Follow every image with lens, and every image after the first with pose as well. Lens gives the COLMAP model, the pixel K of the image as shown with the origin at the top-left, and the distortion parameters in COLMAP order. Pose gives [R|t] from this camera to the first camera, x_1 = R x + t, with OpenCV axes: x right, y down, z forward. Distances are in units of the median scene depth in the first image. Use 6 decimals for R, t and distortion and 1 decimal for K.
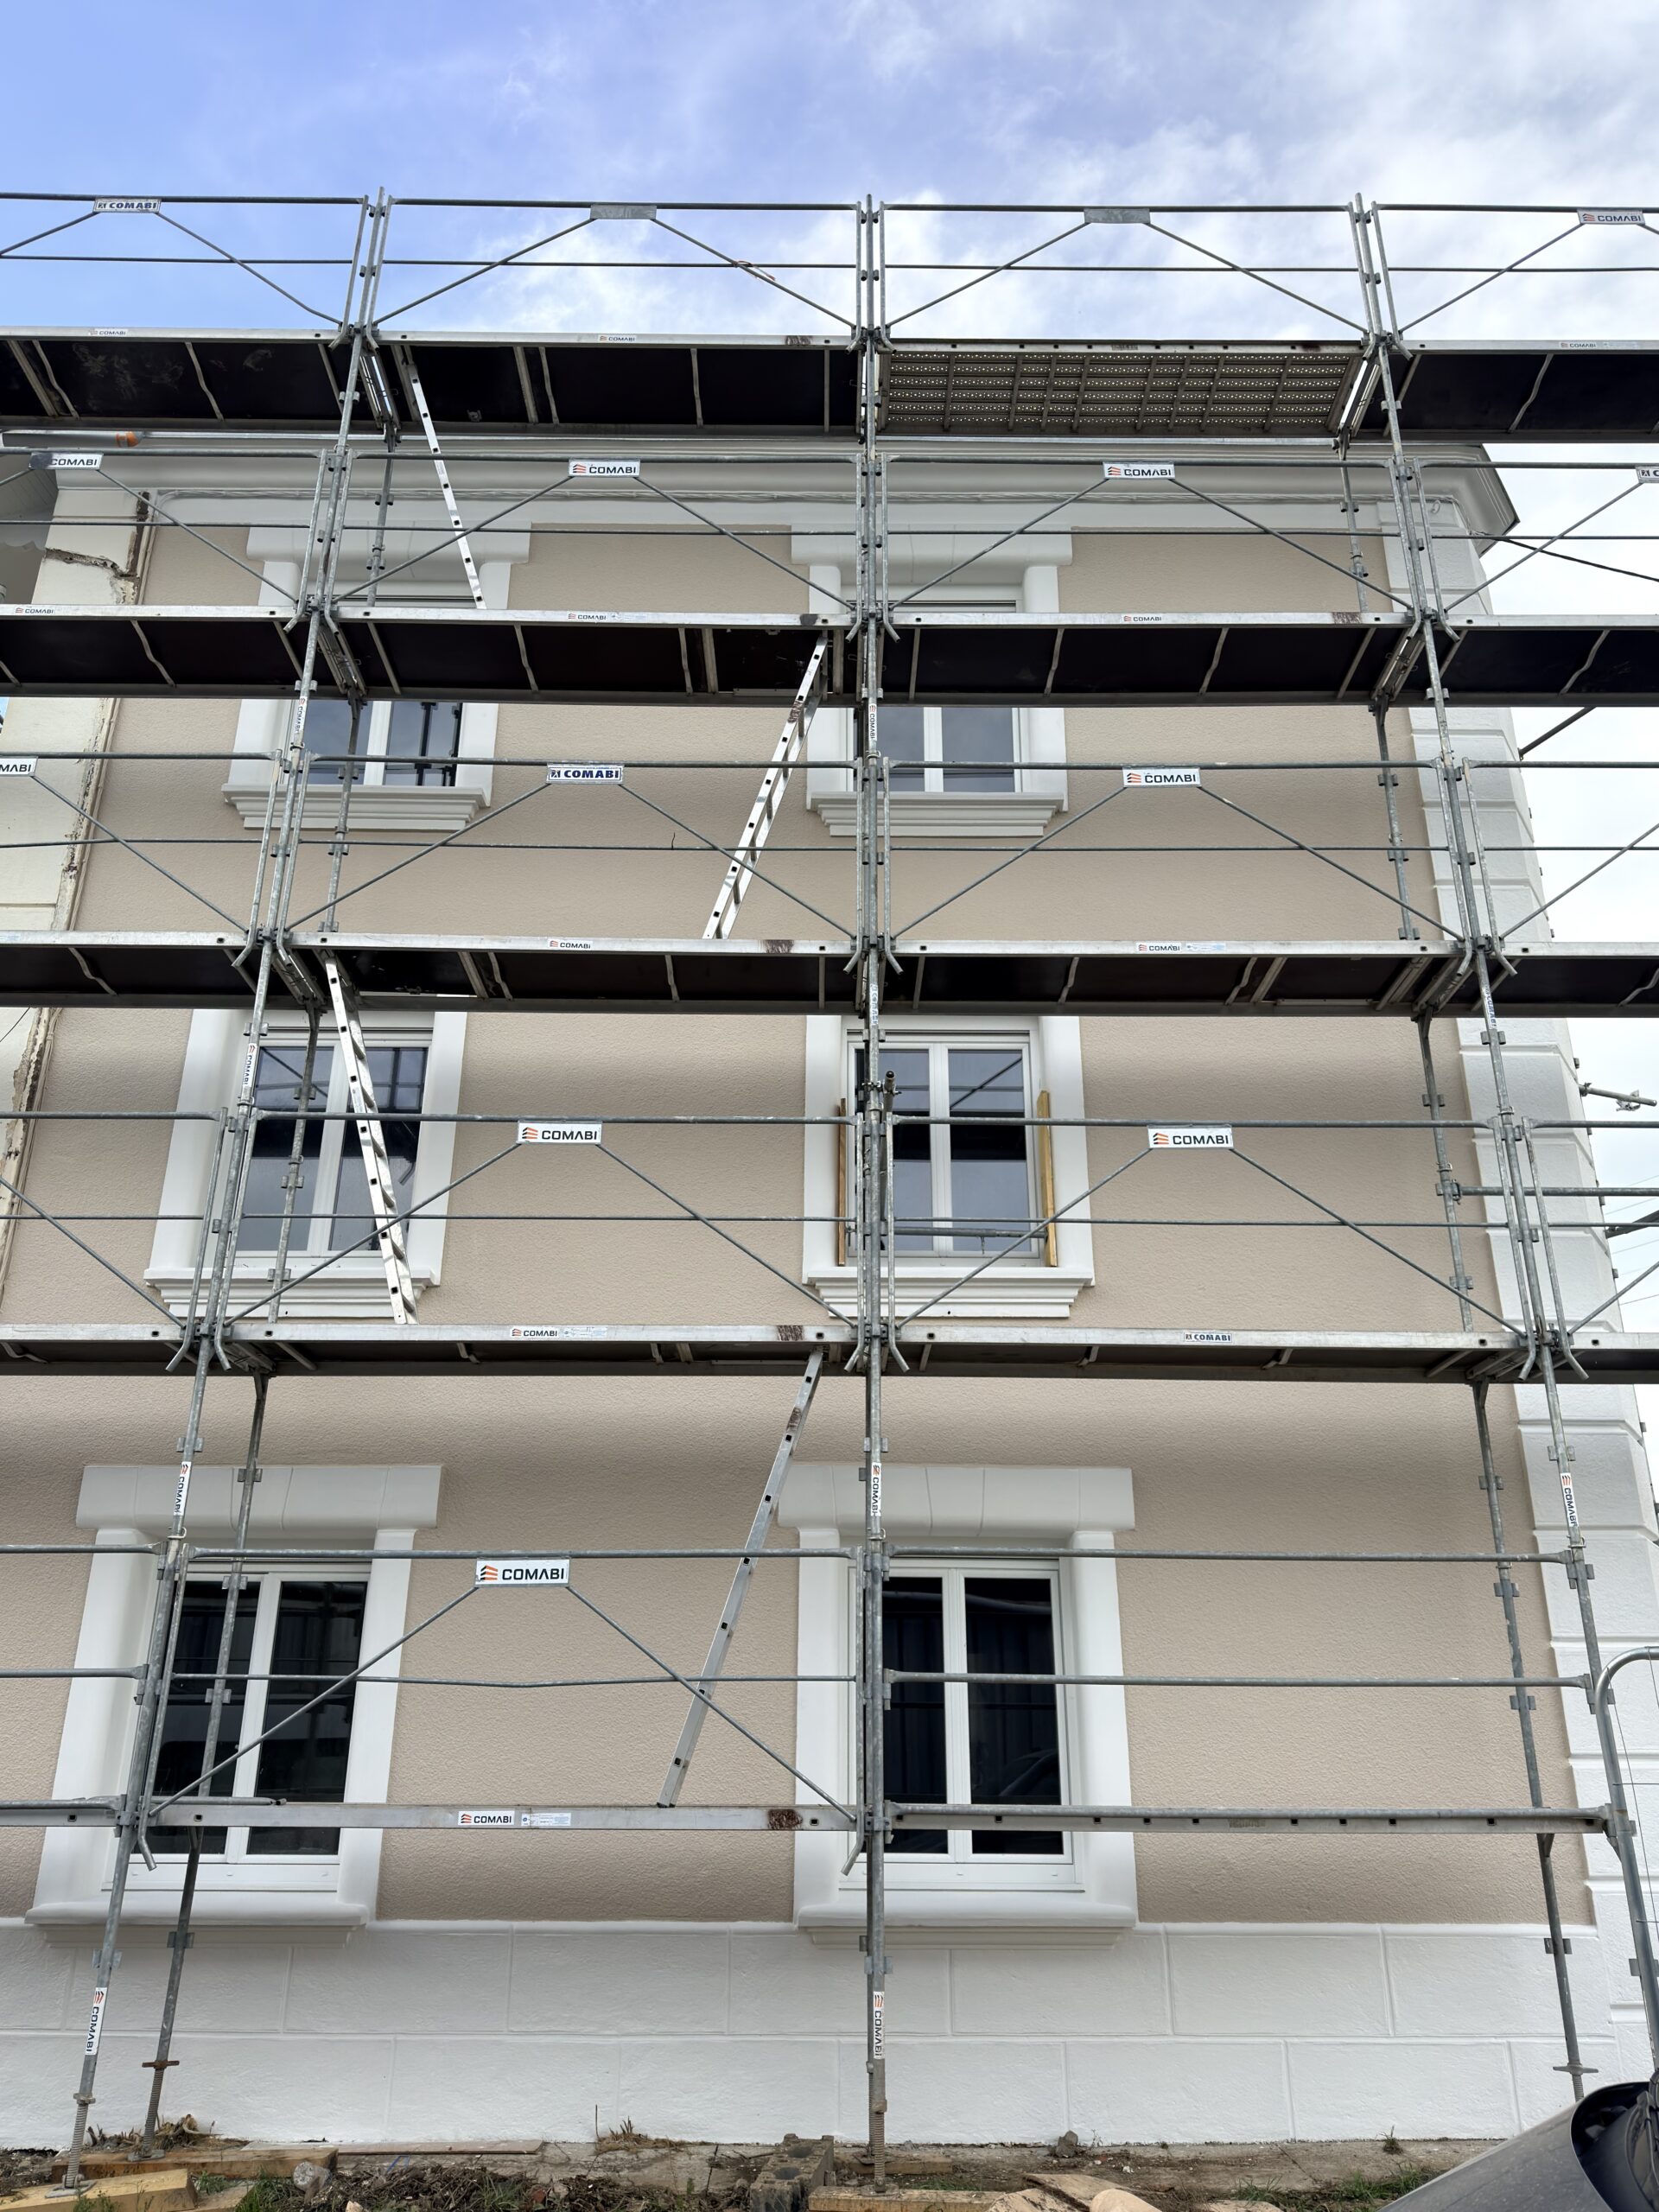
lens RADIAL K [[1615.3, 0, 829.5], [0, 1615.3, 1106.0], [0, 0, 1]] dist [0.073224, -0.106464]
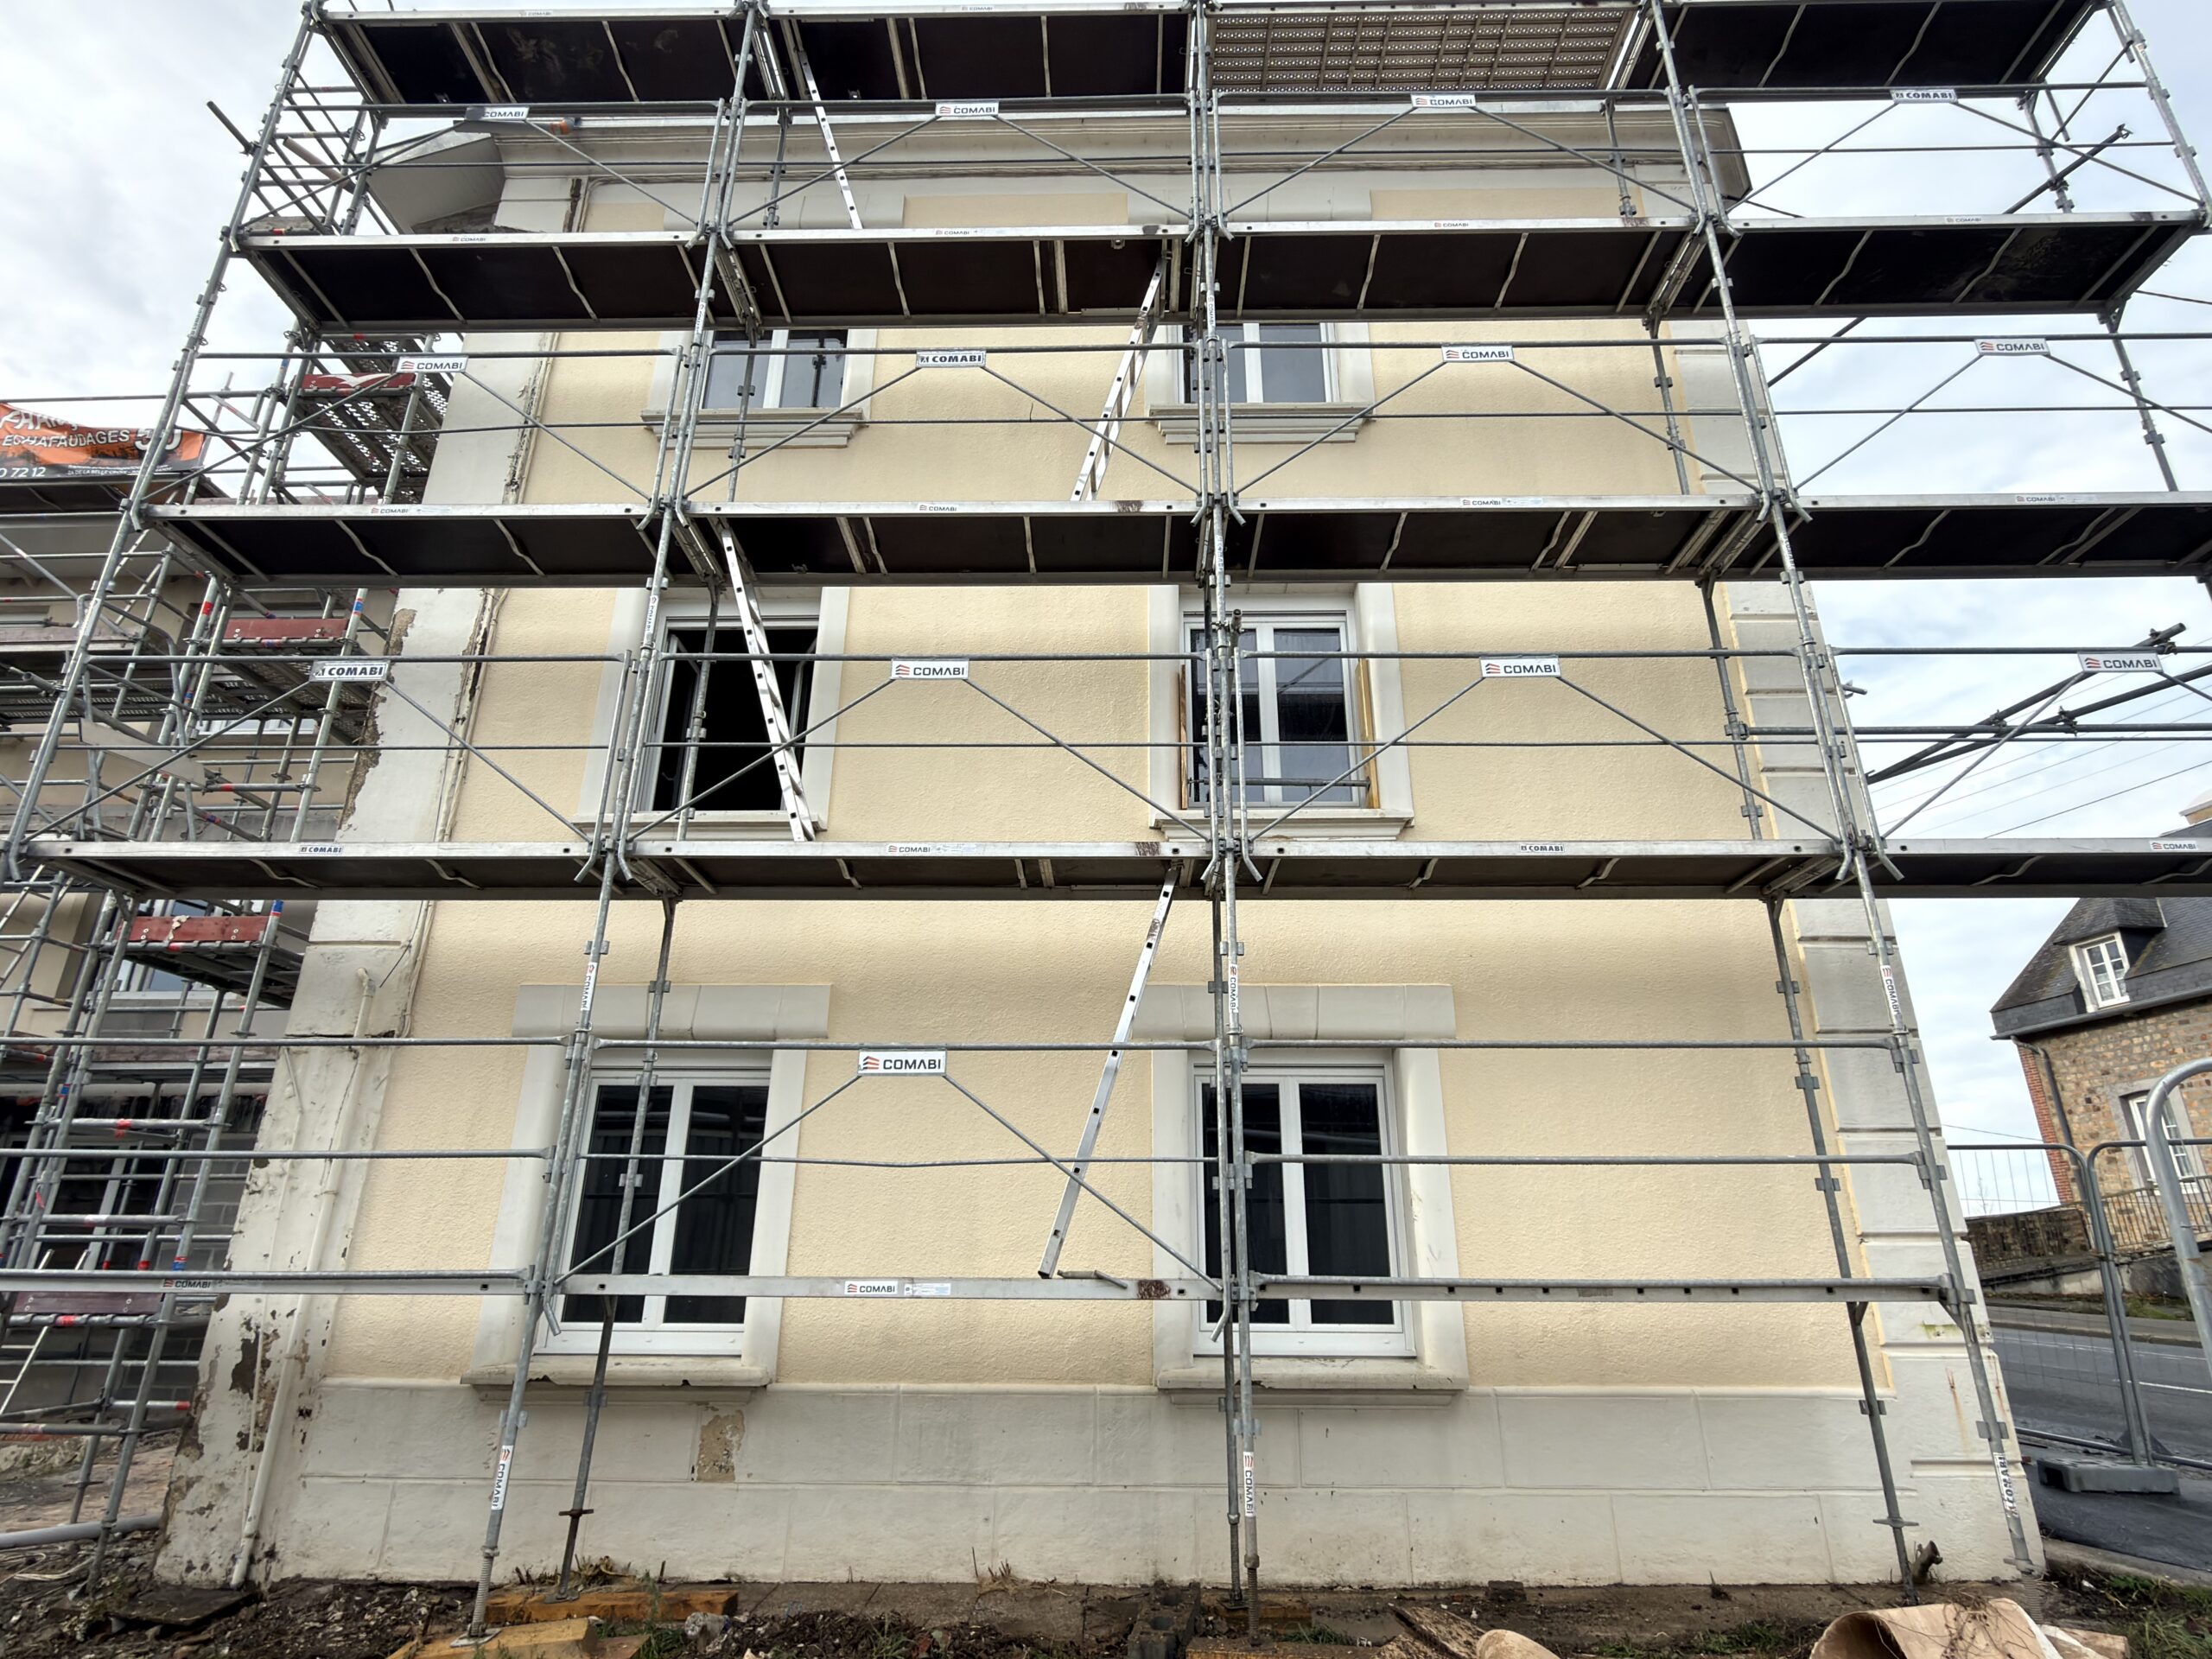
lens RADIAL K [[1155.9, 0, 1106.0], [0, 1155.9, 829.5], [0, 0, 1]] dist [-0.001376, -0.000271]
pose [[0.999816, -0.006684, -0.017972, -0.034833], [0.007160, 0.999623, 0.026510, 0.098749], [0.017788, -0.026634, 0.999487, 0.215039]]
